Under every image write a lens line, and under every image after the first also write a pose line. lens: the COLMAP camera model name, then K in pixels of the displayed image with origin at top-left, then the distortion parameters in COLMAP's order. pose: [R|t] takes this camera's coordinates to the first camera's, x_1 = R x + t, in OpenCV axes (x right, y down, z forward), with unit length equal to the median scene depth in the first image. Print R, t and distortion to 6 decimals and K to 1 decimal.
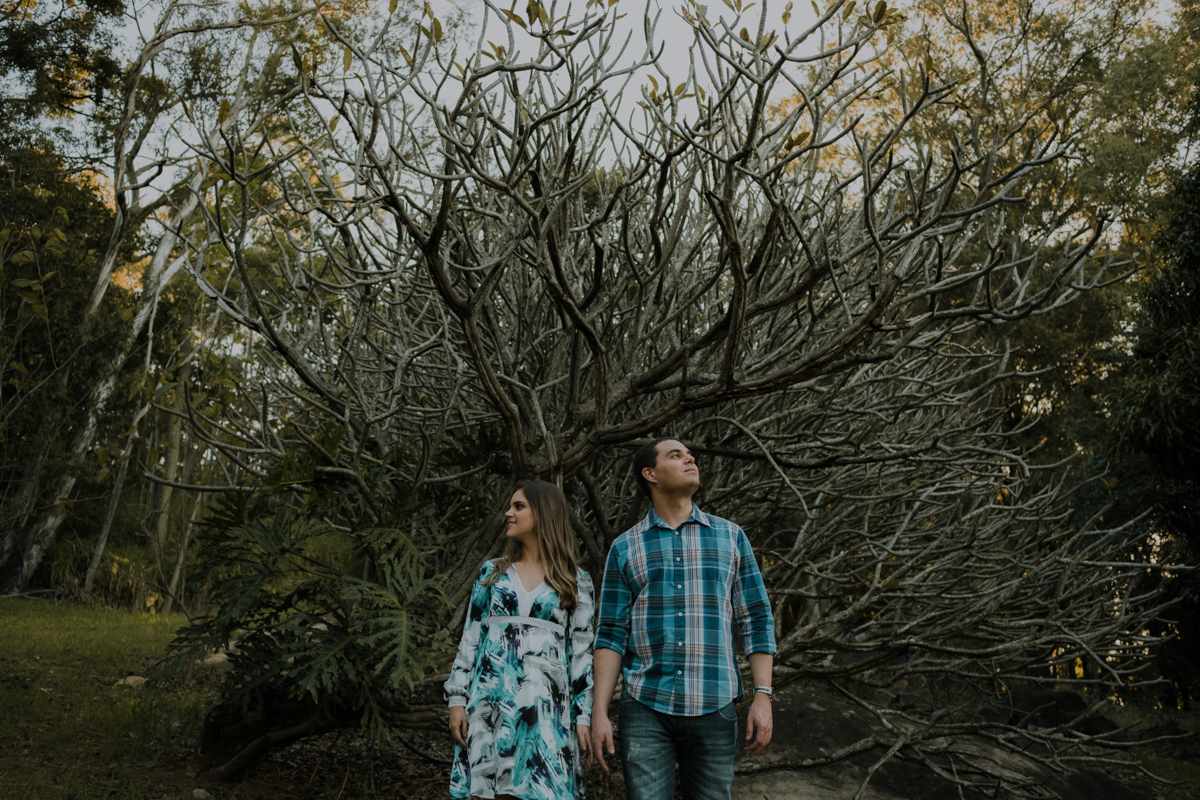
lens RADIAL K [[1182.7, 0, 599.7], [0, 1182.7, 401.2], [0, 0, 1]] dist [-0.025153, 0.000000]
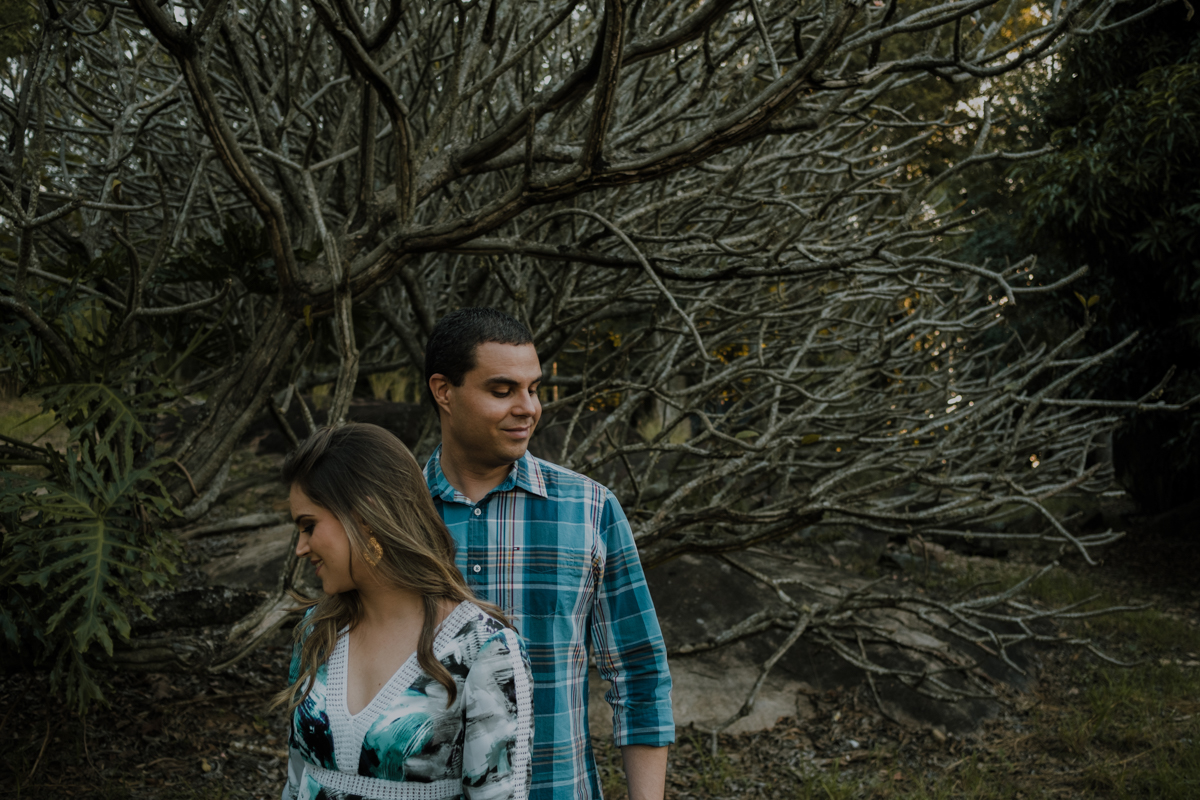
lens RADIAL K [[1182.7, 0, 606.6], [0, 1182.7, 399.4], [0, 0, 1]] dist [-0.025153, 0.000000]
pose [[0.990252, -0.019733, 0.137881, 0.018691], [-0.008330, 0.979751, 0.200044, -0.016951], [-0.139036, -0.199243, 0.970037, 0.288804]]
